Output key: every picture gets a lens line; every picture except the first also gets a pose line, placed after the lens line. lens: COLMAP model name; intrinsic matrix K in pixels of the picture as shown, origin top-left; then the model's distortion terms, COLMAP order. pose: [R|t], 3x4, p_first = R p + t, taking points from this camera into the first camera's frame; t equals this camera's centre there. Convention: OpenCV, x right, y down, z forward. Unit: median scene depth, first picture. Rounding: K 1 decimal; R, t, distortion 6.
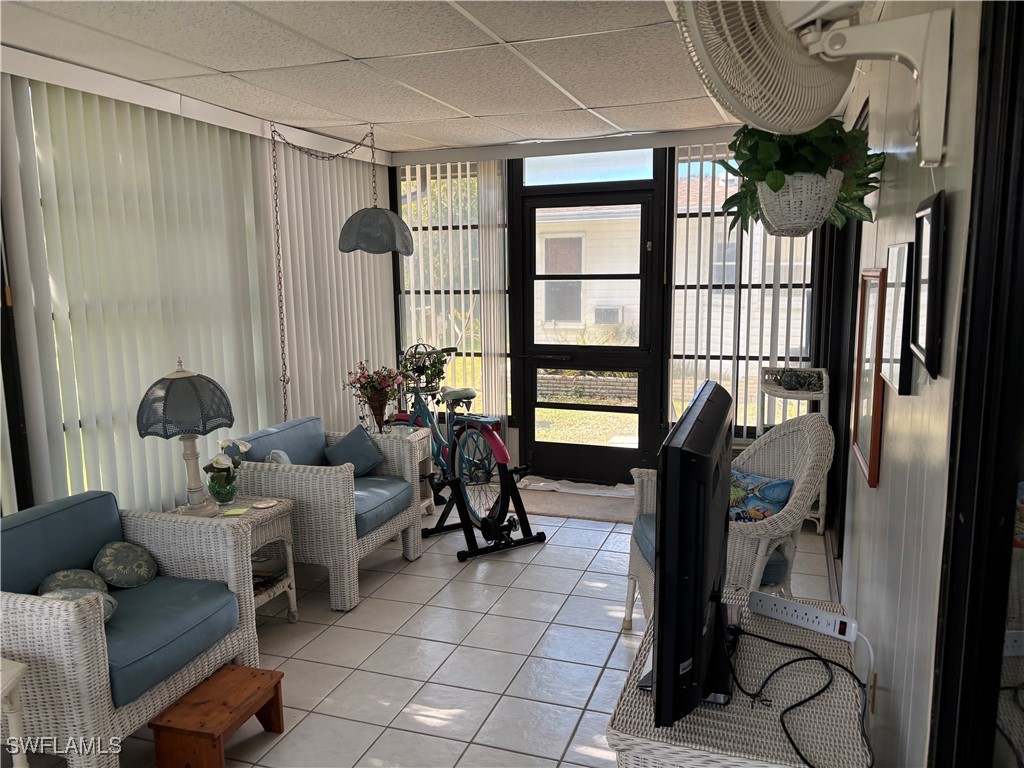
lens RADIAL K [[774.0, 0, 514.9], [0, 774.0, 388.9], [0, 0, 1]] dist [0.045068, -0.052150]
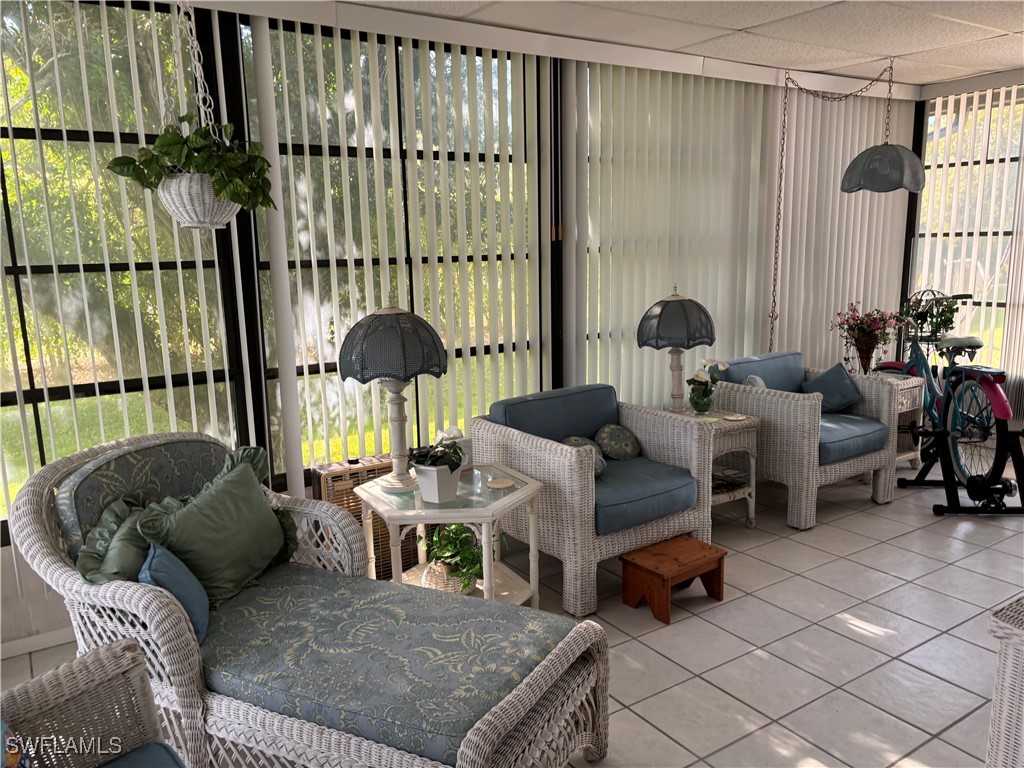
lens RADIAL K [[774.0, 0, 504.0], [0, 774.0, 380.4], [0, 0, 1]] dist [0.045068, -0.052150]
pose [[0.790307, 0.103526, -0.603902, 0.083391], [-0.078776, 0.994610, 0.067412, 0.042047], [0.607626, -0.005703, 0.794203, -0.090167]]
